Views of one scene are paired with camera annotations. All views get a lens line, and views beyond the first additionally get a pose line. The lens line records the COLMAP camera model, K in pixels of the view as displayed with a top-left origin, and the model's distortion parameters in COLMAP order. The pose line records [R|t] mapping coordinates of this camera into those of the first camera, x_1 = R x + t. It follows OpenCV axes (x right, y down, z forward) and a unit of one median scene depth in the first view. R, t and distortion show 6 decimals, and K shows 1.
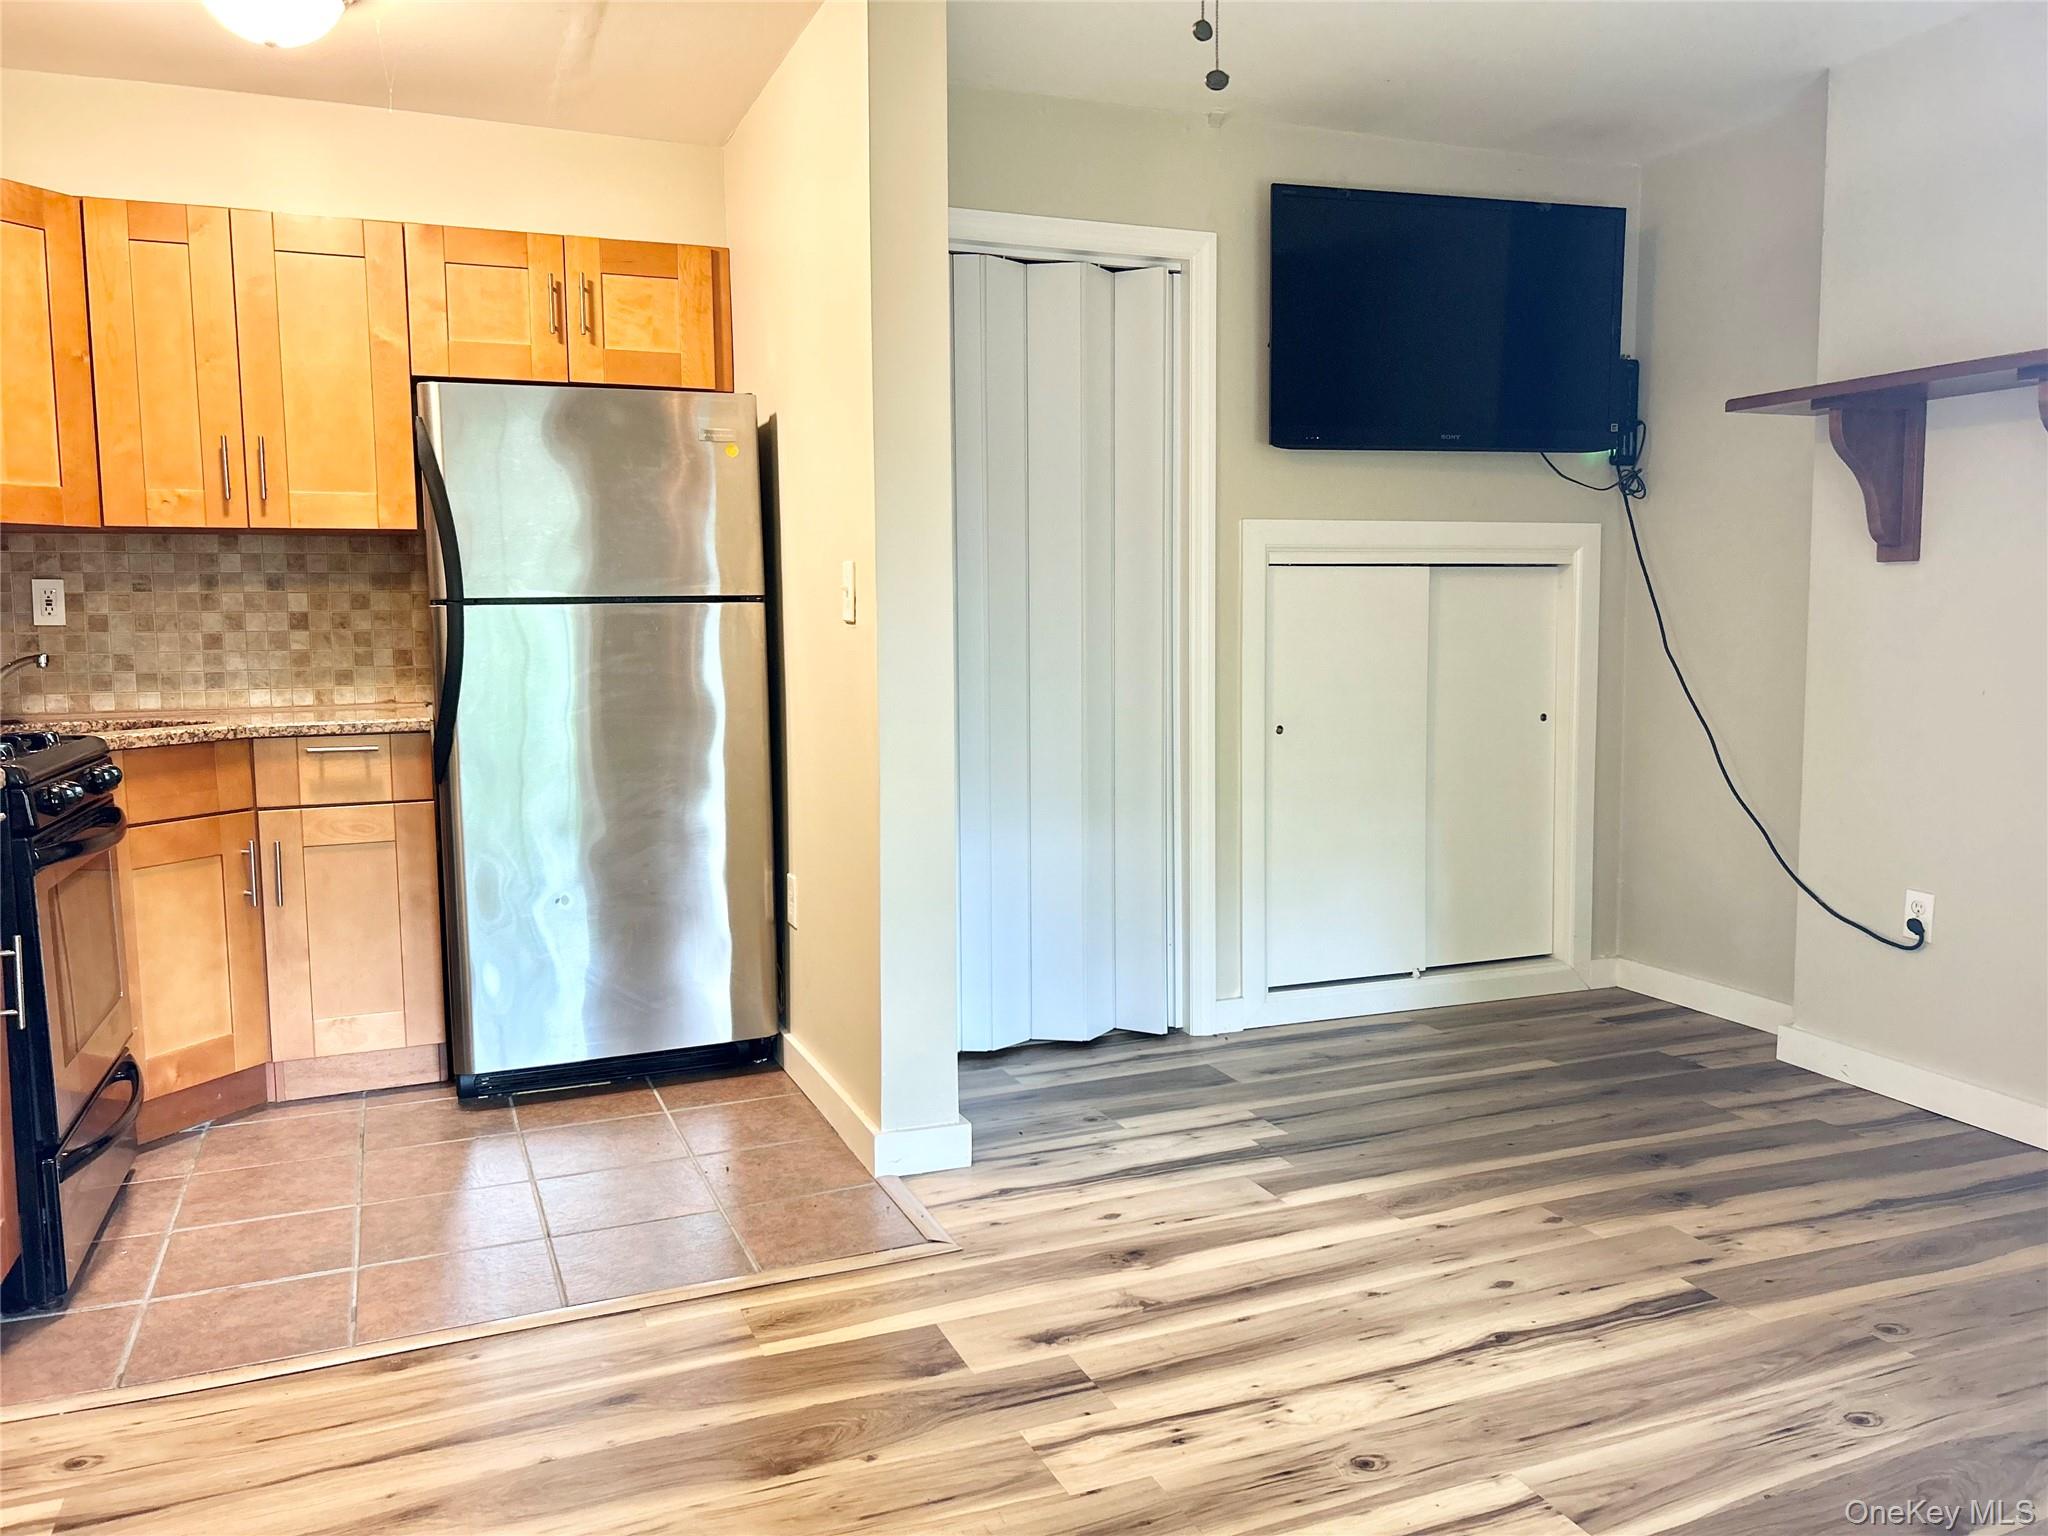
lens RADIAL K [[1548.0, 0, 1033.4], [0, 1548.0, 756.9], [0, 0, 1]] dist [0.051415, -0.056891]
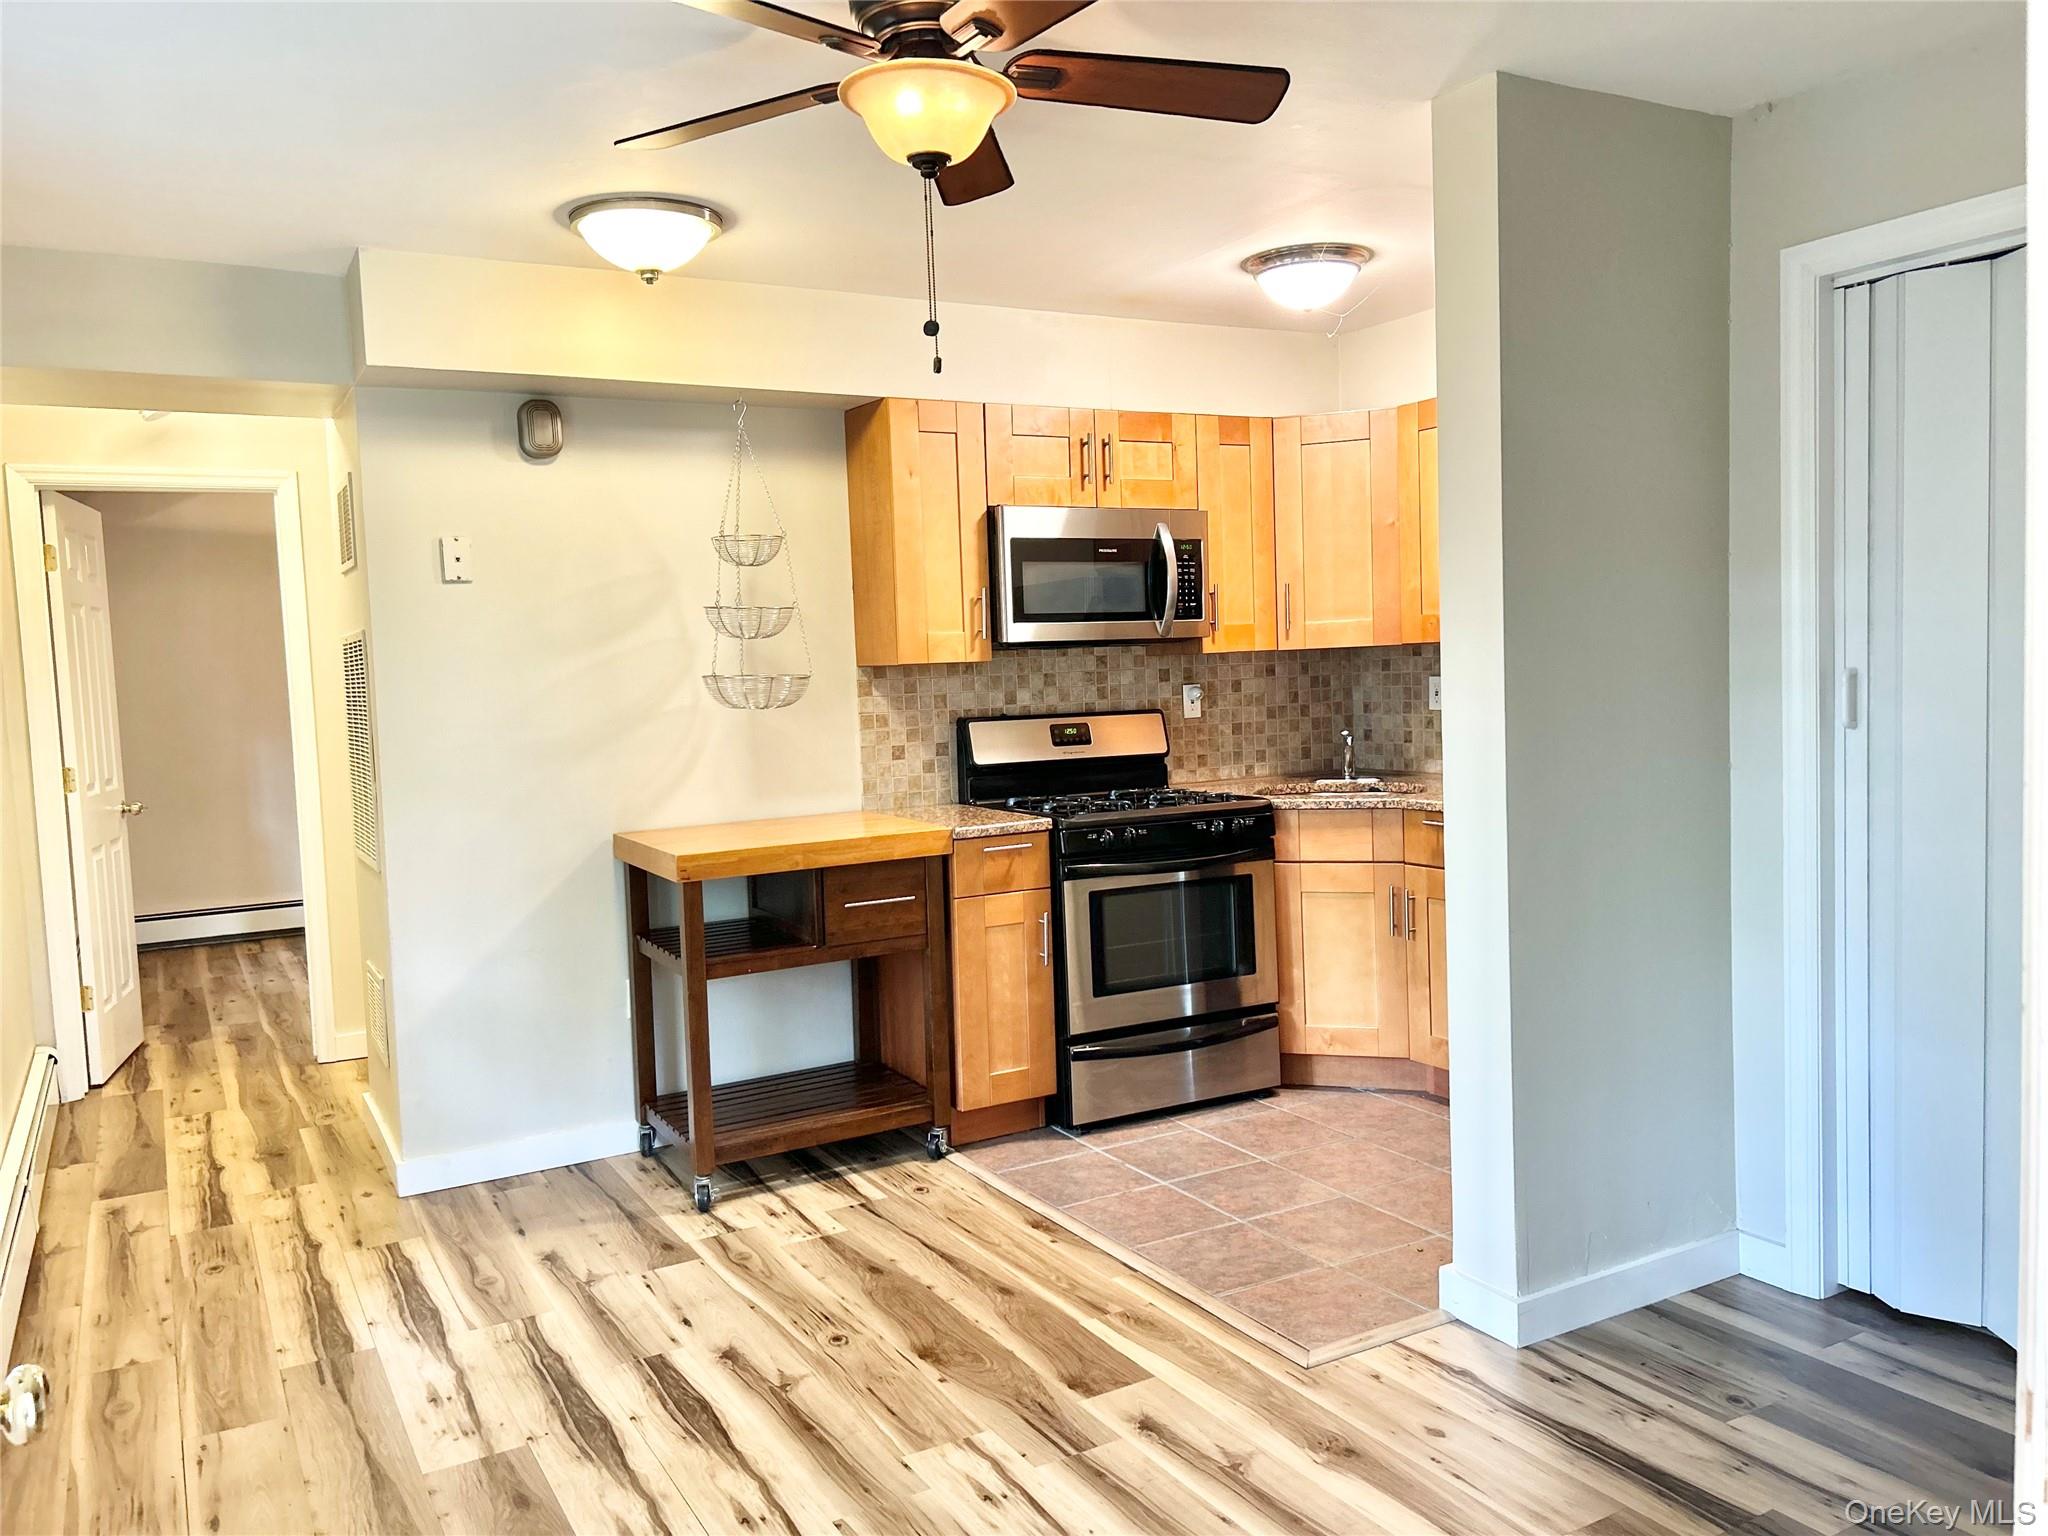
lens RADIAL K [[1548.0, 0, 1022.3], [0, 1548.0, 758.9], [0, 0, 1]] dist [0.051415, -0.056891]
pose [[0.124437, 0.070859, -0.989694, 0.786156], [-0.055299, 0.996392, 0.064386, -0.126532], [0.990685, 0.046717, 0.127907, 0.543502]]
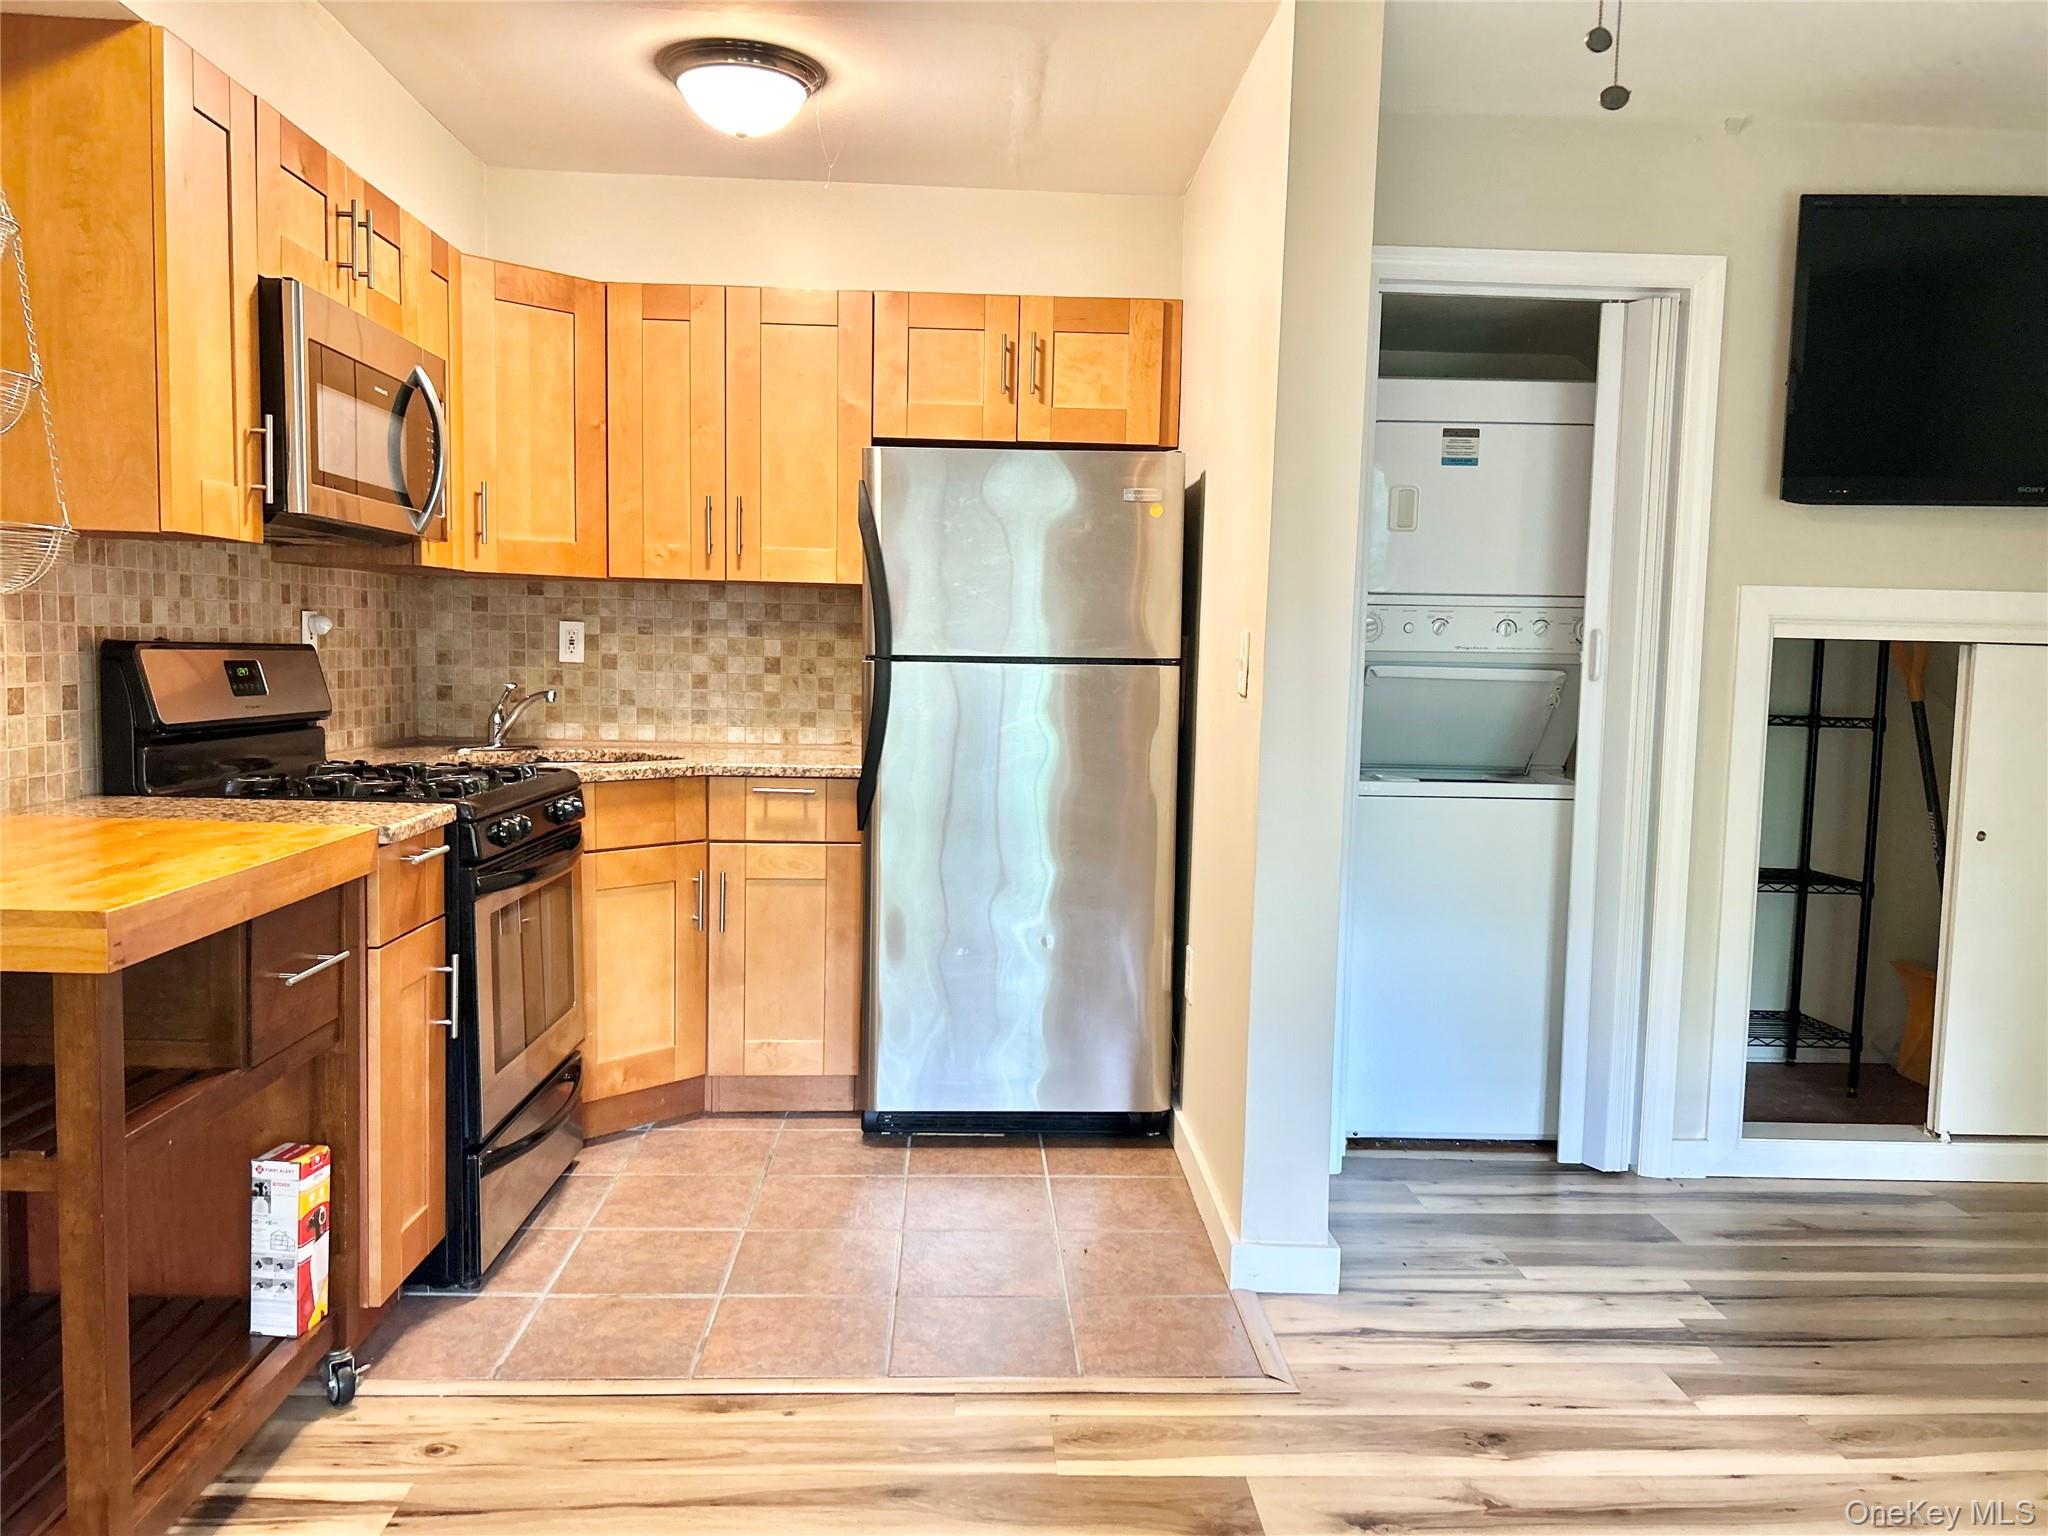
lens RADIAL K [[1548.0, 0, 1024.9], [0, 1548.0, 782.6], [0, 0, 1]] dist [0.051415, -0.056891]
pose [[0.938793, 0.062823, -0.338705, 0.075395], [-0.063802, 0.997928, 0.008255, -0.031986], [0.338522, 0.013861, 0.940857, 0.064415]]
